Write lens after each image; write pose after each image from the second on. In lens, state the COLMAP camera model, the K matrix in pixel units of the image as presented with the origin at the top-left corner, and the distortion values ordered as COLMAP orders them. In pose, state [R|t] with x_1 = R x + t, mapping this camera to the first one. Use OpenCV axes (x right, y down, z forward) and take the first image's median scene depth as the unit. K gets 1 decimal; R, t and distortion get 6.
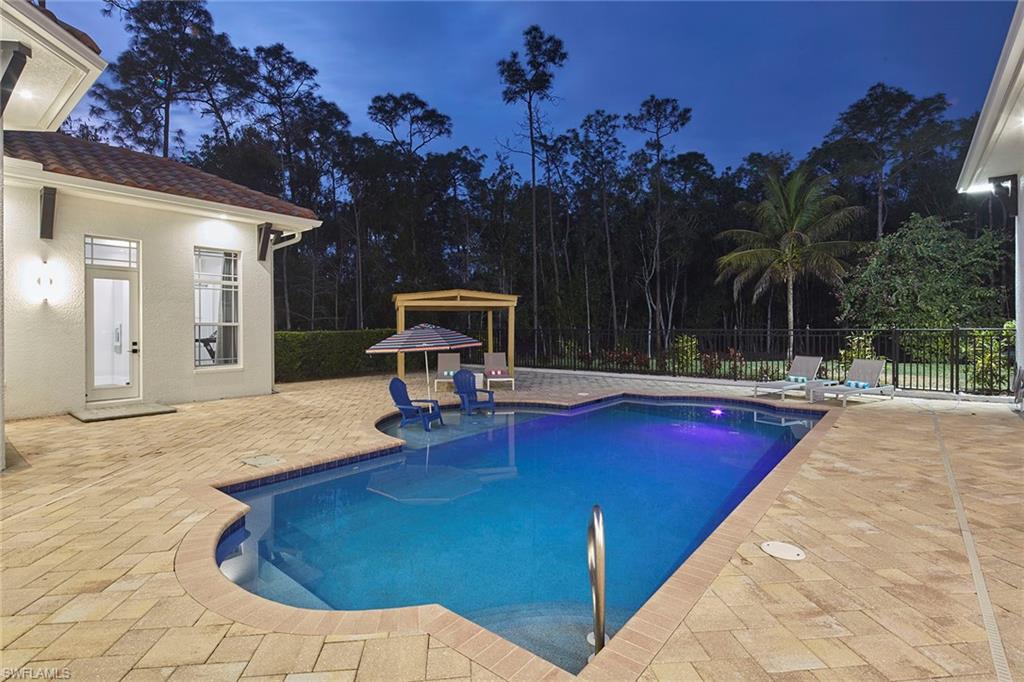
lens RADIAL K [[497.0, 0, 512.0], [0, 497.0, 341.0], [0, 0, 1]] dist [0.000384, -0.000573]
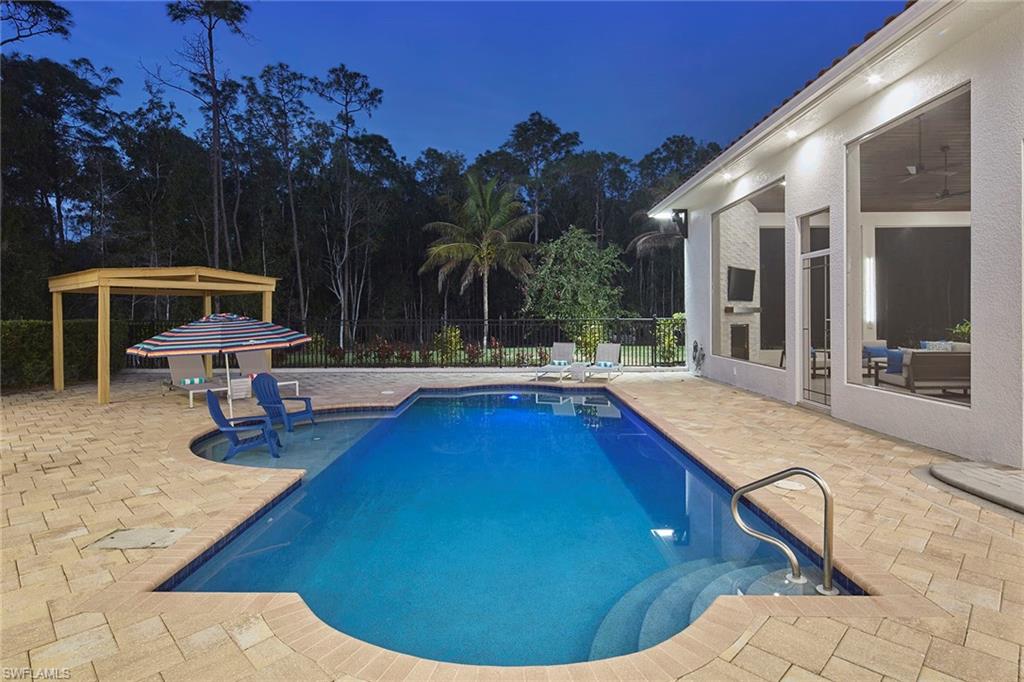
lens RADIAL K [[538.2, 0, 511.4], [0, 538.2, 327.9], [0, 0, 1]] dist [0.001711, -0.000186]
pose [[0.778130, -0.012920, 0.627970, -0.138759], [0.018048, 0.999836, -0.001792, -0.001638], [-0.627844, 0.012728, 0.778235, 0.050163]]
